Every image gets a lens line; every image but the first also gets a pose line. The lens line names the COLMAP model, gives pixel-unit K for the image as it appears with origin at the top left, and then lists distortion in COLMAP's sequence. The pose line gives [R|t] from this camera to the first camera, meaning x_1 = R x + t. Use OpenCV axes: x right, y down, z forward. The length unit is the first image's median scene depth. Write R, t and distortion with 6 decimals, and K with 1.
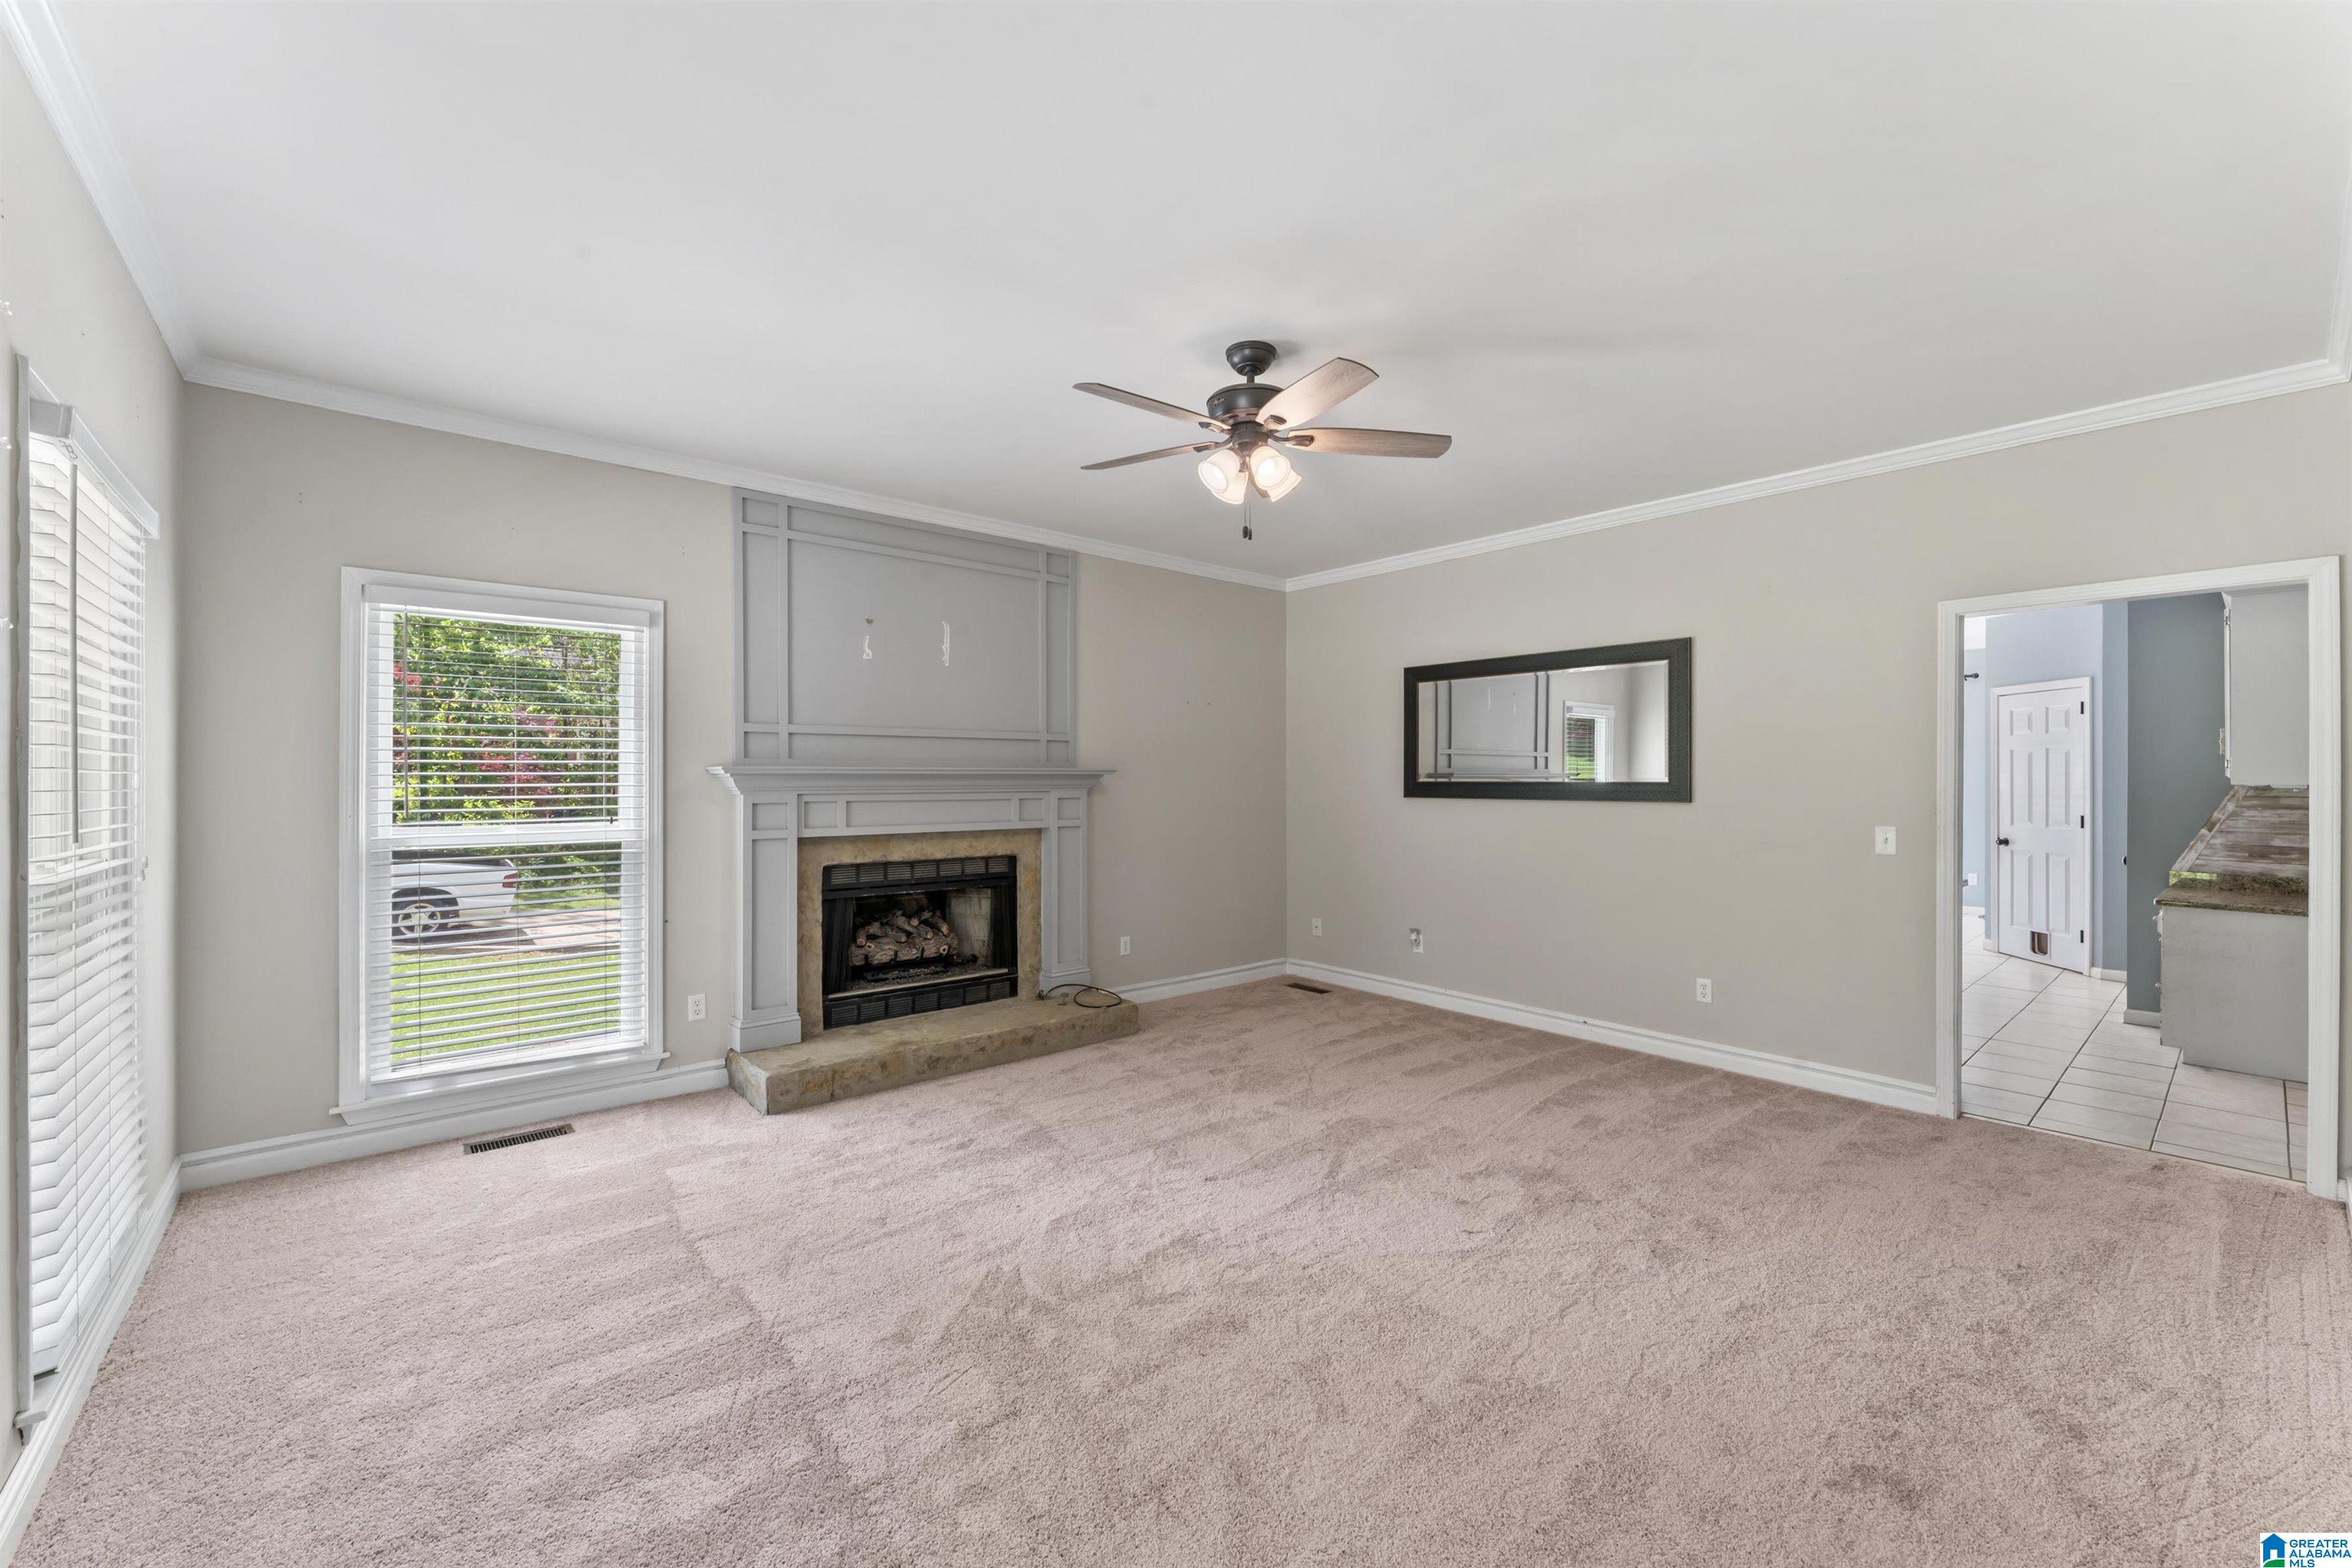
lens RADIAL K [[939.2, 0, 1168.2], [0, 939.2, 783.2], [0, 0, 1]] dist [-0.004545, -0.000319]
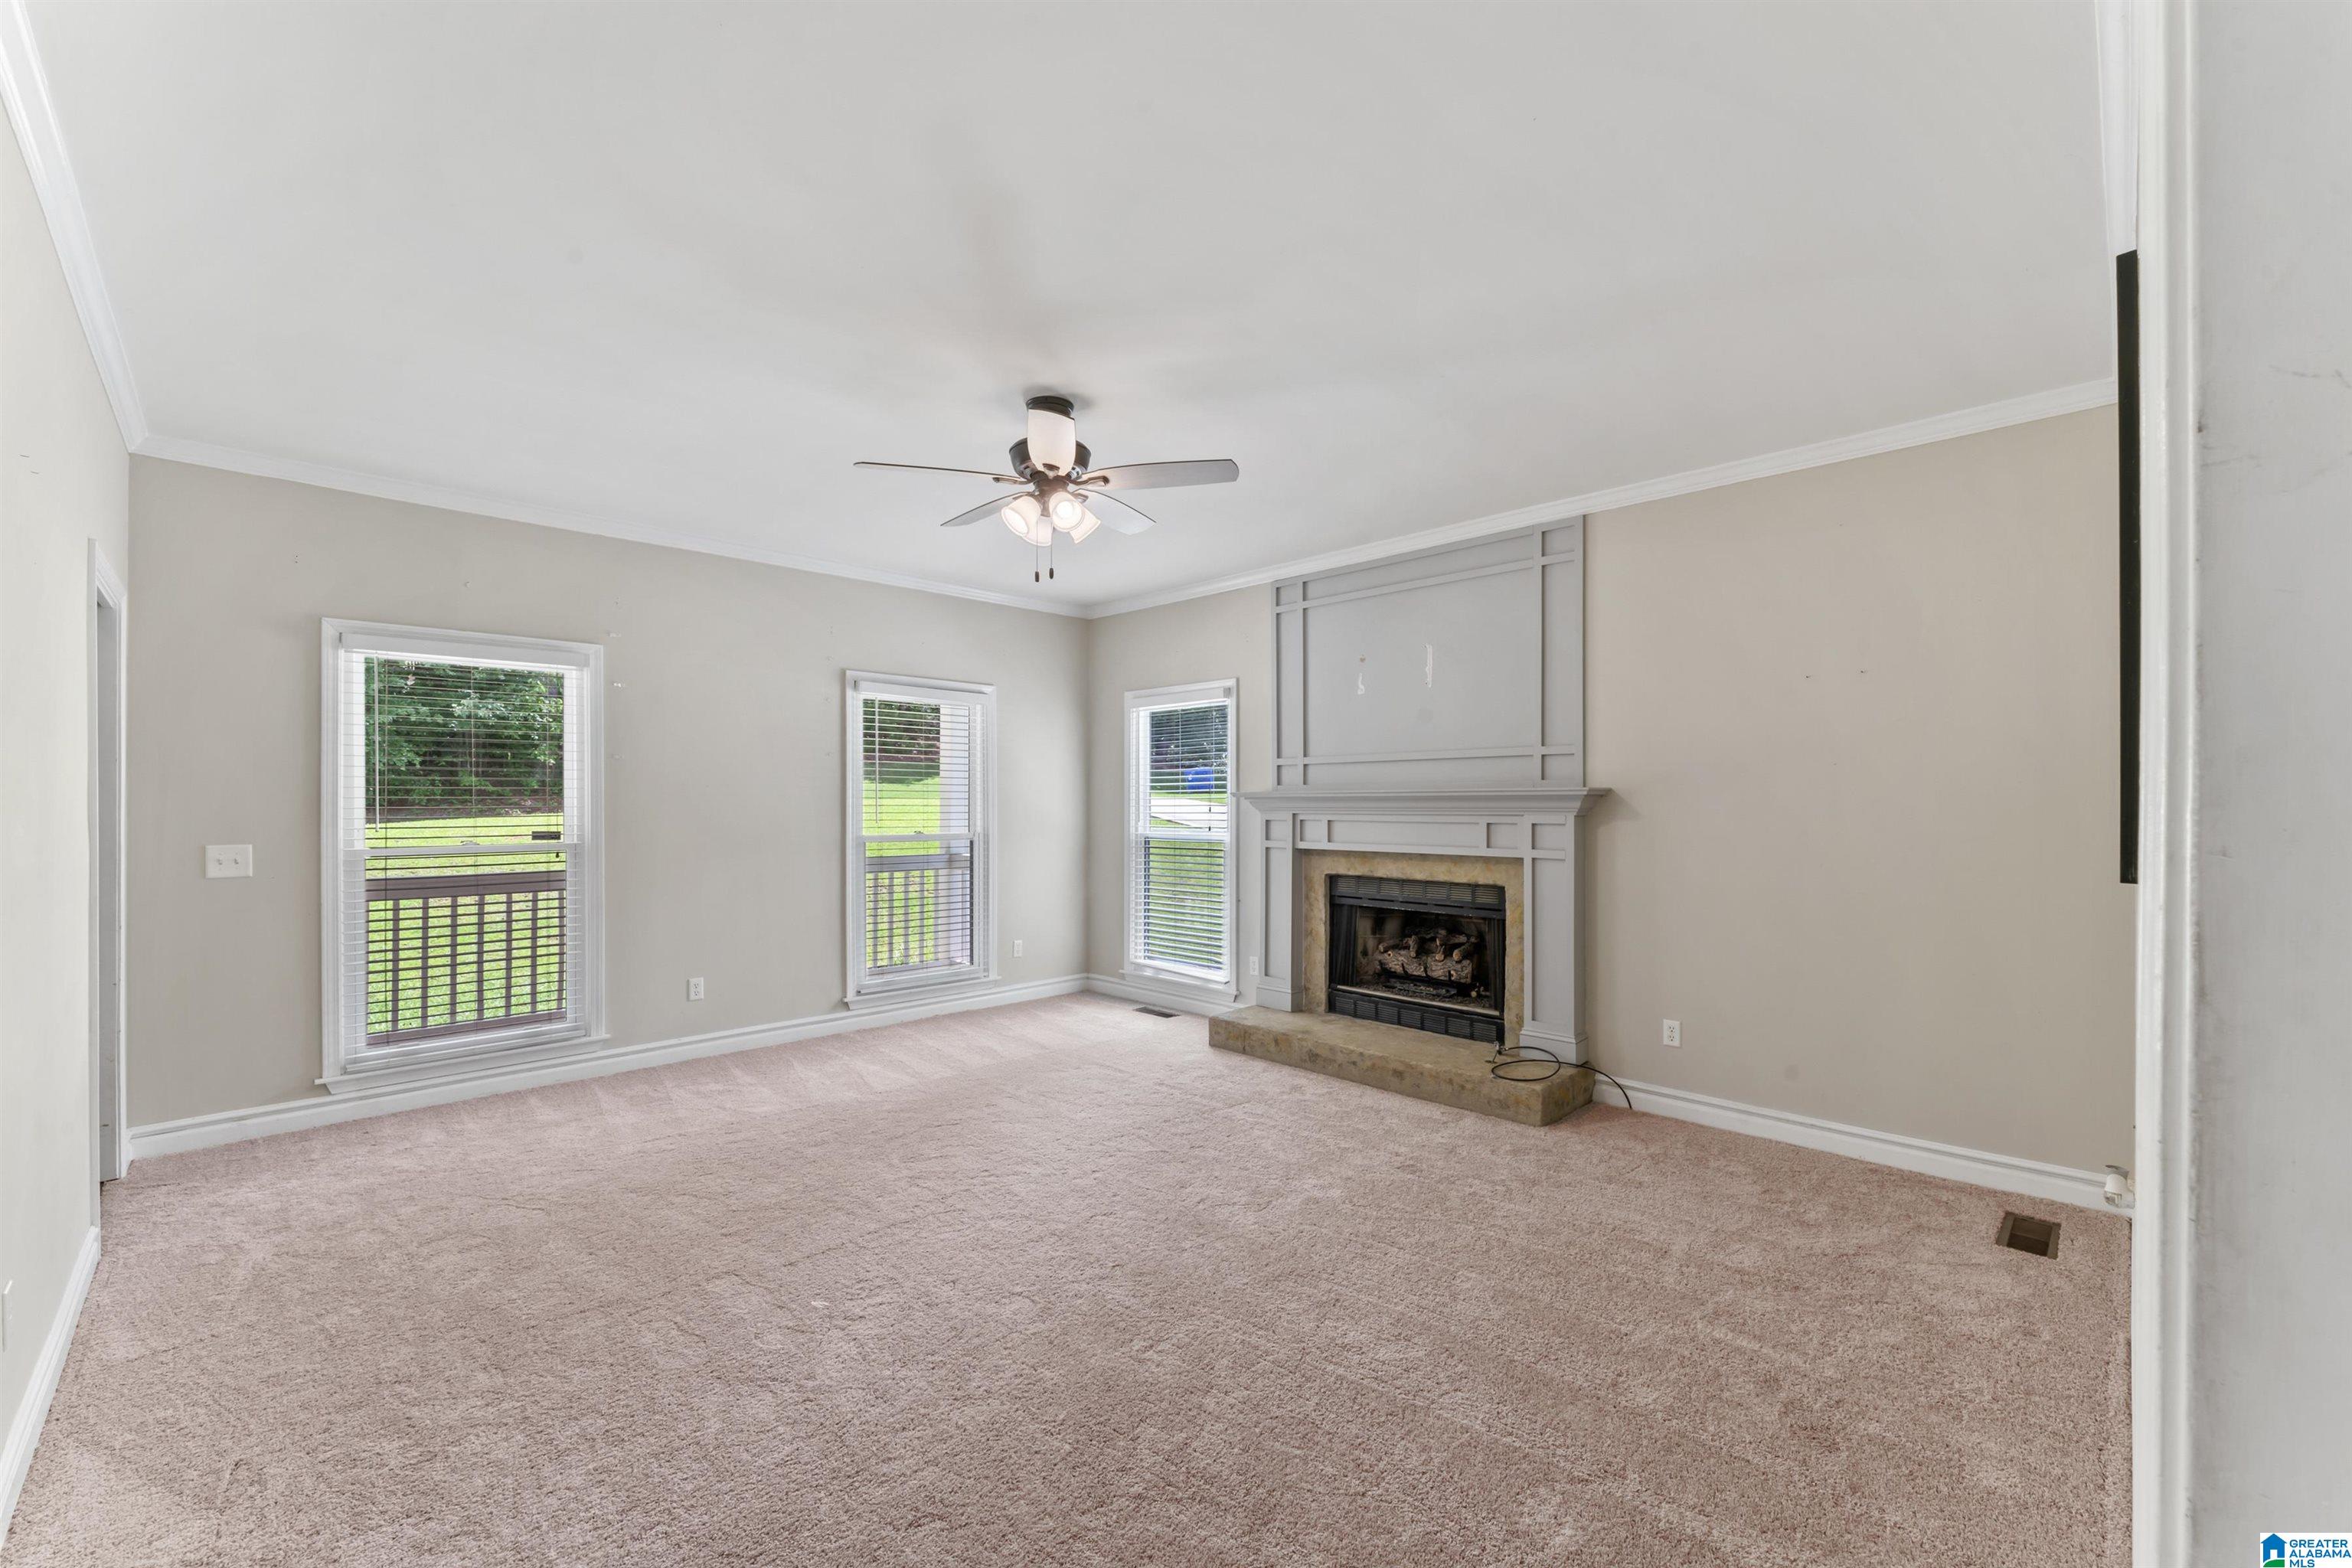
lens RADIAL K [[939.2, 0, 1197.4], [0, 939.2, 807.5], [0, 0, 1]] dist [-0.004545, -0.000319]
pose [[0.097118, 0.006401, -0.995252, 0.787371], [-0.003181, 0.999976, 0.006121, -0.003308], [0.995268, 0.002571, 0.097136, 0.707413]]
